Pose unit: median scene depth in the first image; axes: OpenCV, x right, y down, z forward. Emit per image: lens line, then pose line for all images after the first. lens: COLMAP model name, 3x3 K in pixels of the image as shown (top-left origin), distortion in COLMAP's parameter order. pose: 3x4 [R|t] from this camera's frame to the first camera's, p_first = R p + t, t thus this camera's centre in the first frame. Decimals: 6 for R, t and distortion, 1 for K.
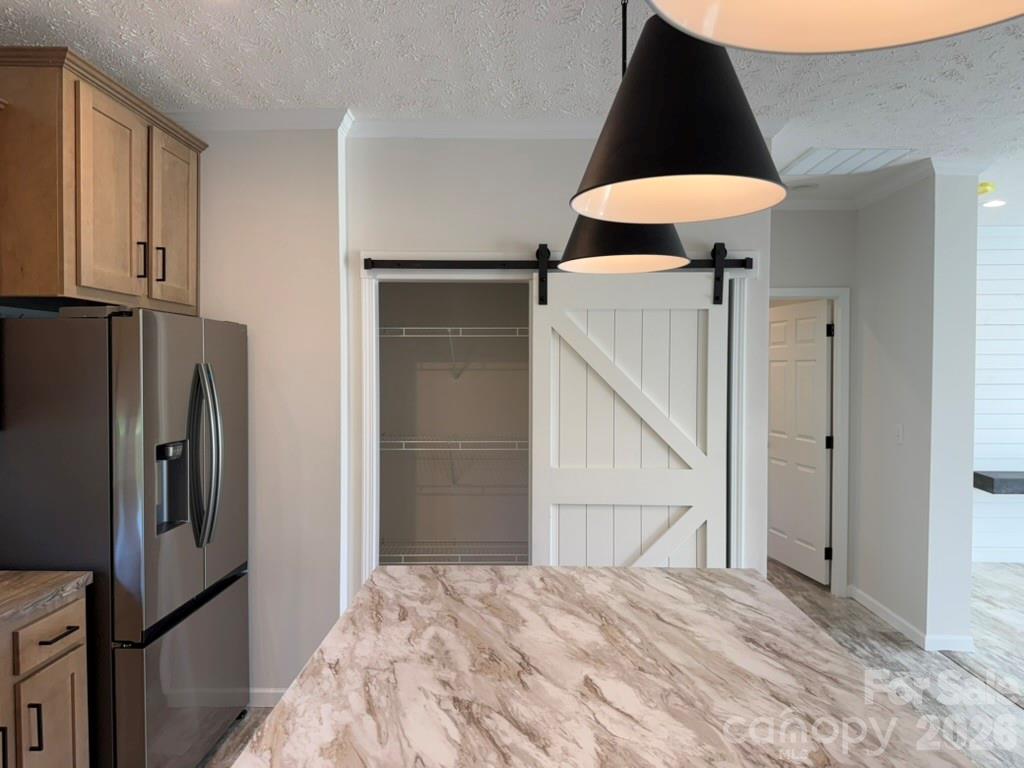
lens RADIAL K [[725.6, 0, 489.5], [0, 725.6, 363.0], [0, 0, 1]] dist [0.047457, -0.059712]
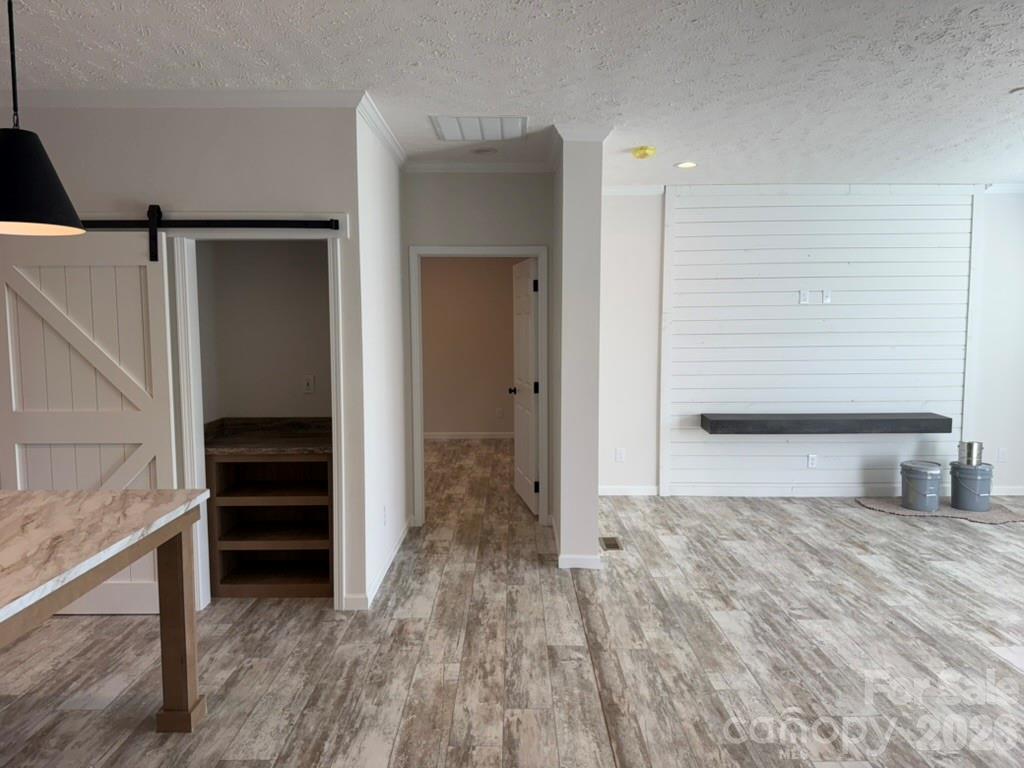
lens RADIAL K [[725.6, 0, 495.3], [0, 725.6, 360.6], [0, 0, 1]] dist [0.047457, -0.059712]
pose [[0.999875, -0.006994, 0.014147, 0.581908], [0.006193, 0.998419, 0.055860, 0.009980], [-0.014515, -0.055765, 0.998338, -0.118720]]
